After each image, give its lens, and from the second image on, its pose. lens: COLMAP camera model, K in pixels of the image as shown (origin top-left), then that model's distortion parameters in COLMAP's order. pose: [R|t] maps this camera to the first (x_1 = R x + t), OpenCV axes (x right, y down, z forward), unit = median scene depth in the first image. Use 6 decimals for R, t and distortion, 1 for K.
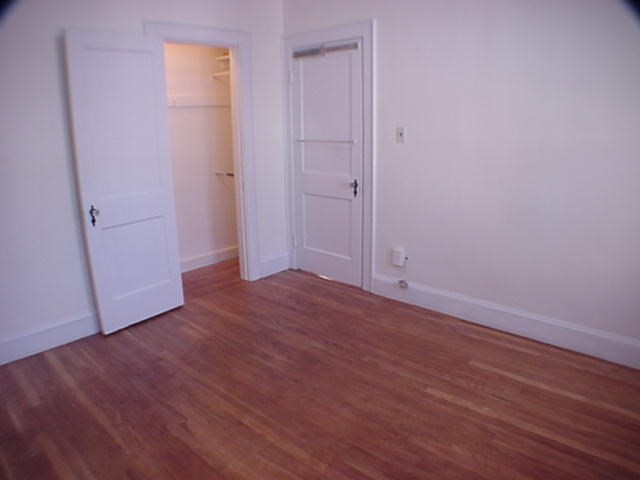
lens RADIAL K [[454.3, 0, 317.8], [0, 454.3, 252.1], [0, 0, 1]] dist [-0.266987, 0.129884]
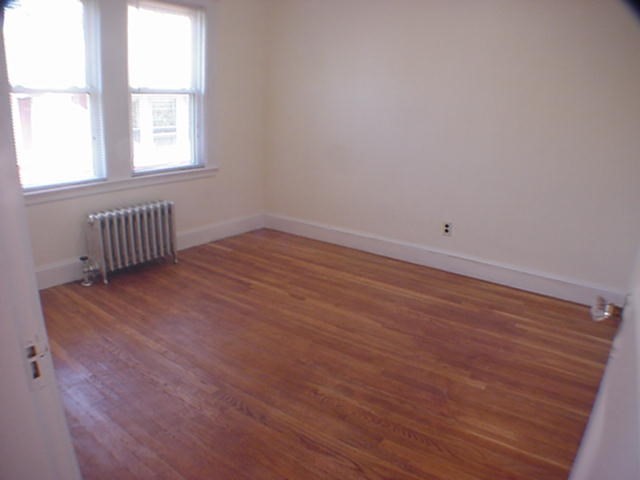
lens RADIAL K [[454.3, 0, 317.8], [0, 454.3, 252.1], [0, 0, 1]] dist [-0.266987, 0.129884]
pose [[-0.995001, 0.009780, -0.099388, 0.002945], [-0.046039, 0.838214, 0.543395, -0.392711], [0.088622, 0.545254, -0.833573, 1.623225]]
